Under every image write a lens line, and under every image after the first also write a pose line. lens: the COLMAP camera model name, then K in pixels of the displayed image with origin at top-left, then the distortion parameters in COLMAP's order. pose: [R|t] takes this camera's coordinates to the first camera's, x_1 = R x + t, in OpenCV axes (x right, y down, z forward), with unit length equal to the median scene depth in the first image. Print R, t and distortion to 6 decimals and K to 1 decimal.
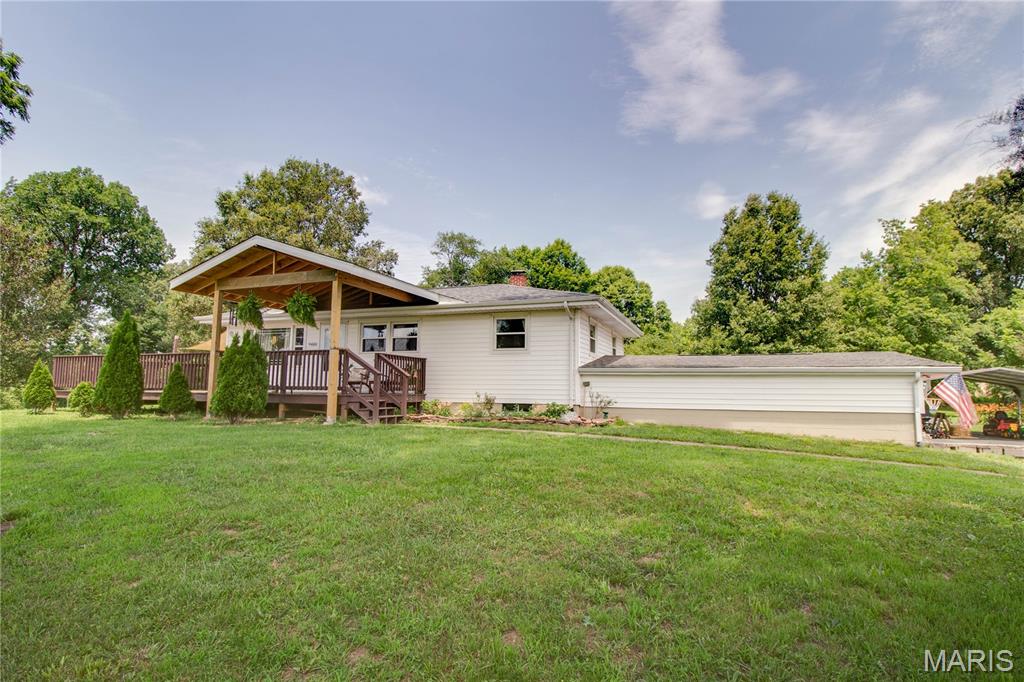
lens RADIAL K [[497.4, 0, 515.4], [0, 497.4, 337.6], [0, 0, 1]] dist [-0.000544, -0.007719]
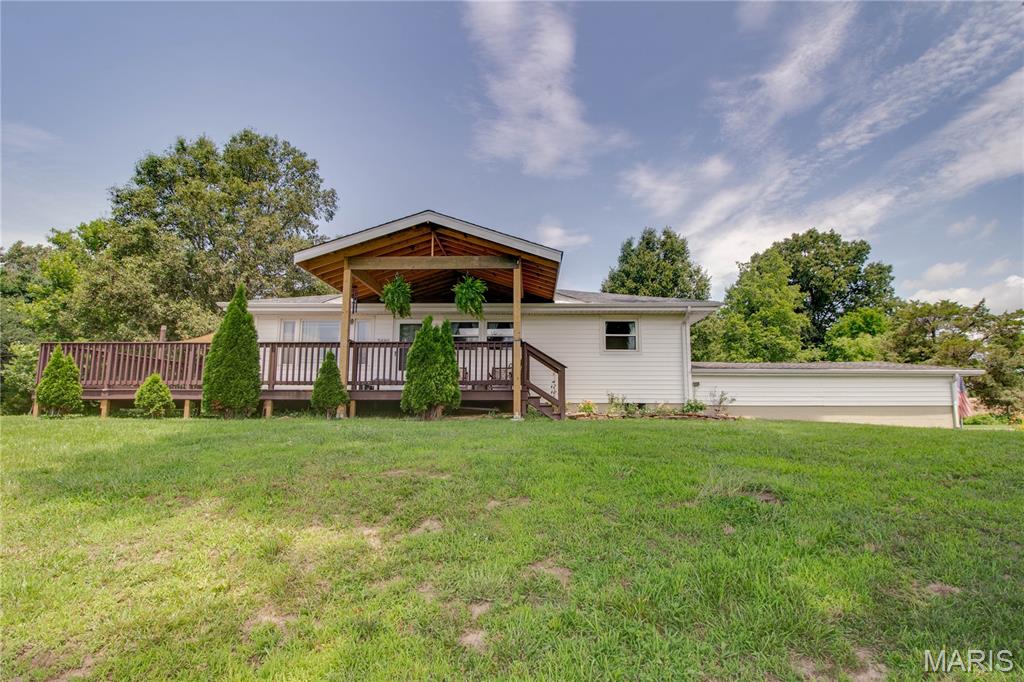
lens RADIAL K [[497.4, 0, 516.2], [0, 497.4, 347.8], [0, 0, 1]] dist [-0.000544, -0.007719]
pose [[0.949758, 0.031834, 0.311361, -0.481073], [-0.026435, 0.999418, -0.021546, 0.040846], [-0.311865, 0.012232, 0.950048, 0.085062]]
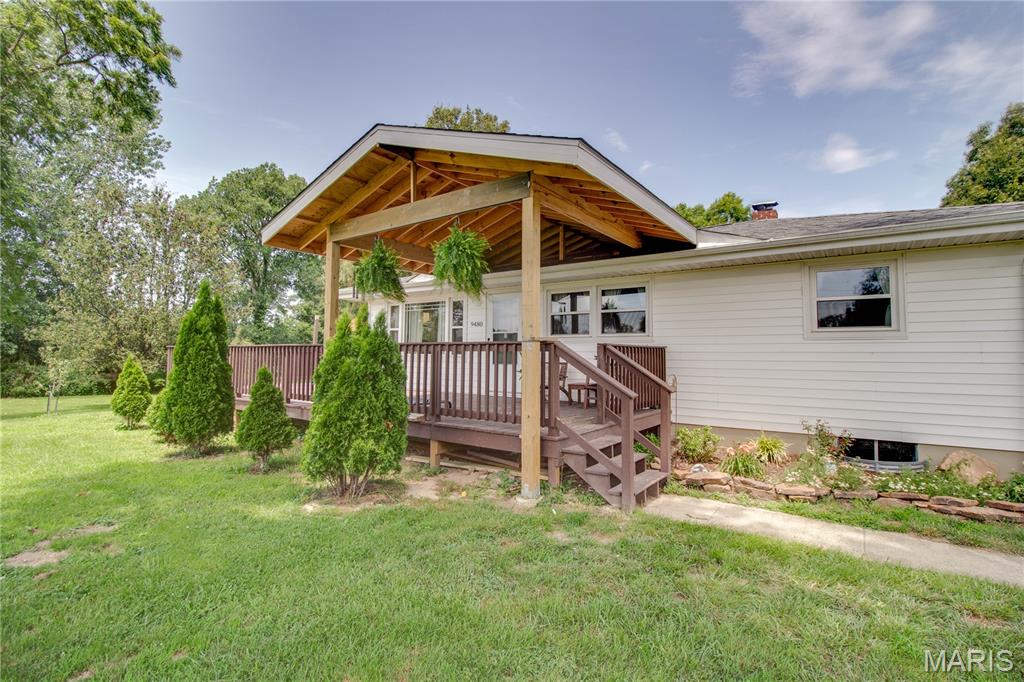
lens RADIAL K [[471.6, 0, 523.9], [0, 471.6, 323.7], [0, 0, 1]] dist [-0.002560, -0.000633]
pose [[0.965398, -0.019053, -0.260084, -0.185923], [0.027935, 0.999144, 0.030498, -0.005461], [0.259280, -0.036709, 0.965104, 0.414308]]
